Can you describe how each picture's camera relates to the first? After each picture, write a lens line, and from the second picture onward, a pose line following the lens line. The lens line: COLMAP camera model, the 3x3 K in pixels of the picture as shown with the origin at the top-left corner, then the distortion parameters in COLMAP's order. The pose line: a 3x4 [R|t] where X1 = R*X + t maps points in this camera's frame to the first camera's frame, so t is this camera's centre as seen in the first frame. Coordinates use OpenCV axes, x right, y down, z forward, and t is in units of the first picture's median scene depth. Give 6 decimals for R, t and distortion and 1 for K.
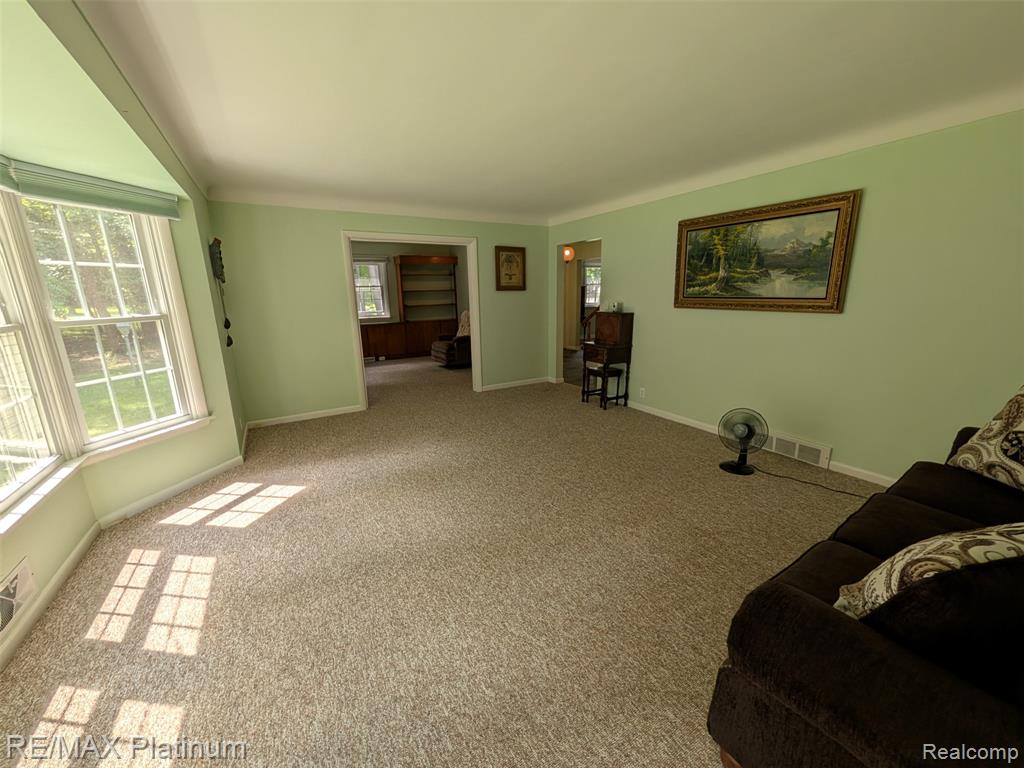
lens RADIAL K [[399.4, 0, 512.8], [0, 399.4, 382.7], [0, 0, 1]] dist [0.000819, 0.000311]
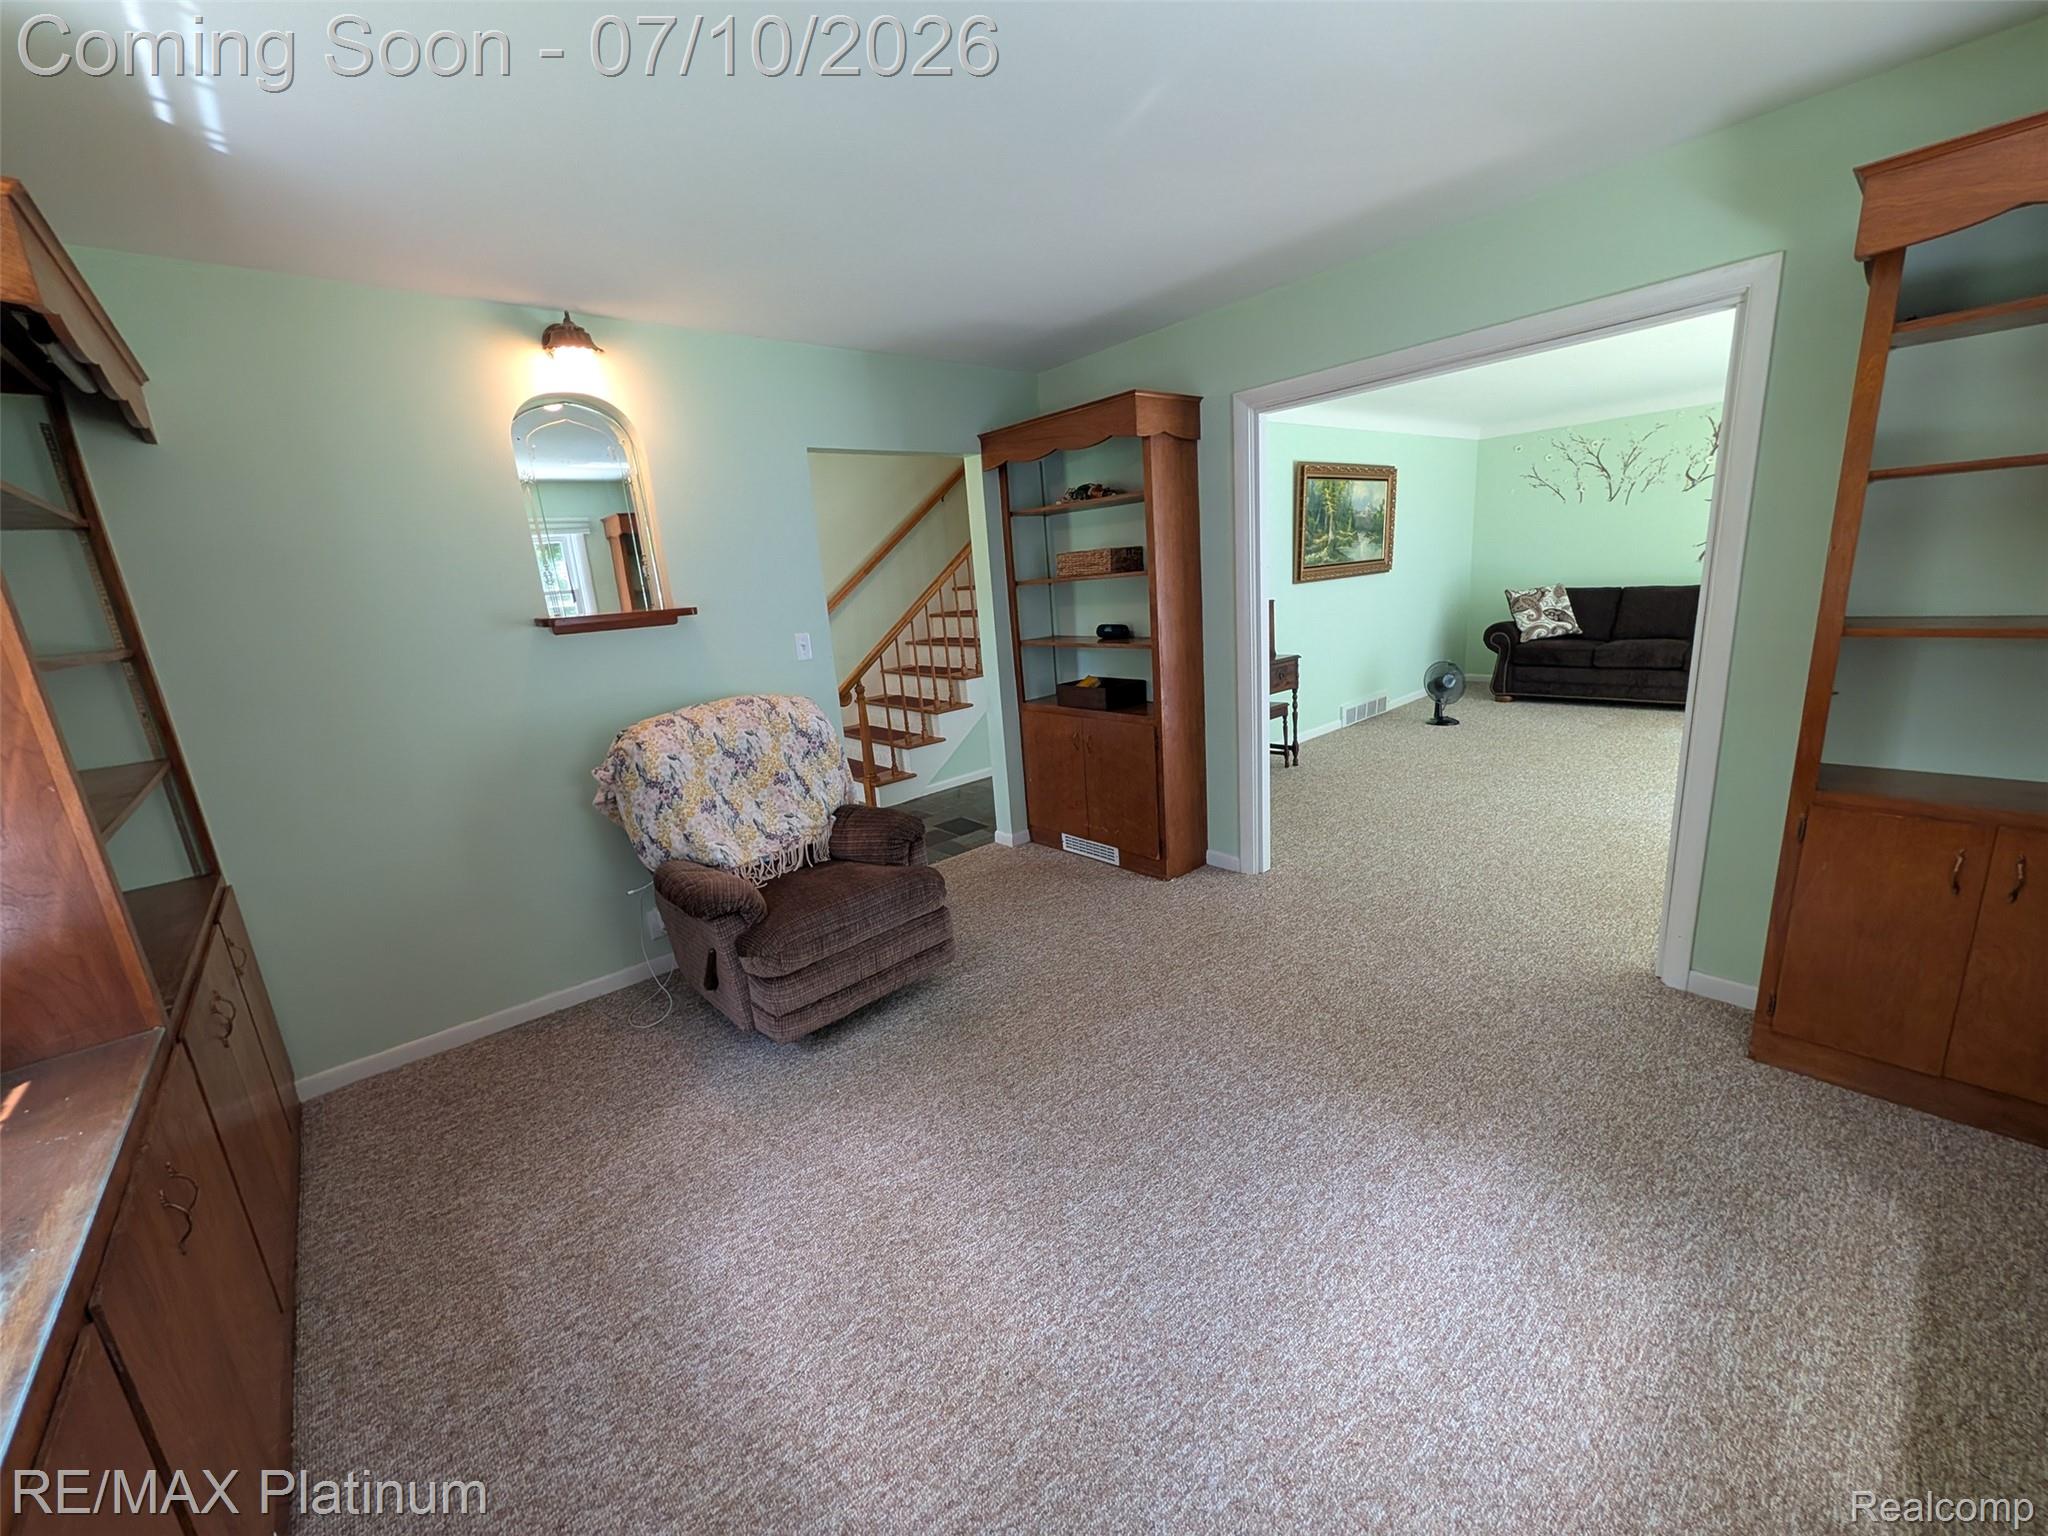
lens RADIAL K [[798.8, 0, 1025.7], [0, 798.8, 764.6], [0, 0, 1]] dist [0.000819, 0.000311]
pose [[-0.174127, -0.203195, 0.963531, -1.121602], [0.300830, 0.920724, 0.248533, -0.465373], [-0.937646, 0.333136, -0.099196, 2.031974]]
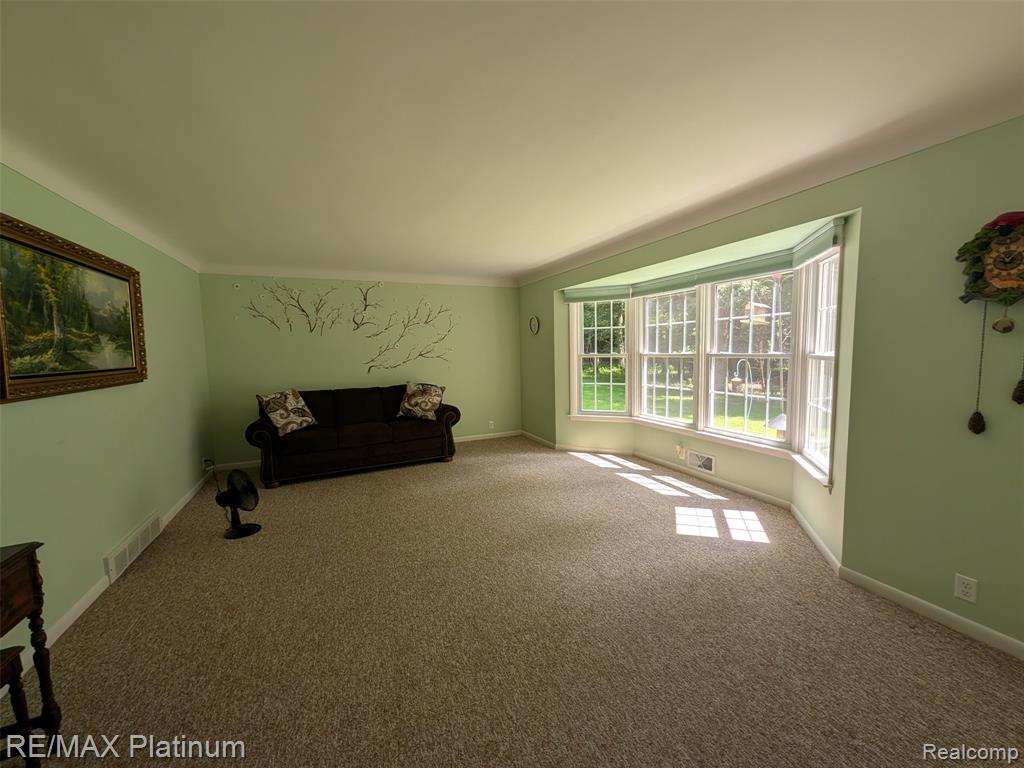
lens RADIAL K [[399.4, 0, 511.6], [0, 399.4, 382.8], [0, 0, 1]] dist [0.000819, 0.000311]
pose [[-0.991921, 0.030357, 0.123172, -0.211416], [0.067489, 0.948420, 0.309750, -0.361829], [-0.107416, 0.315561, -0.942806, 1.590536]]
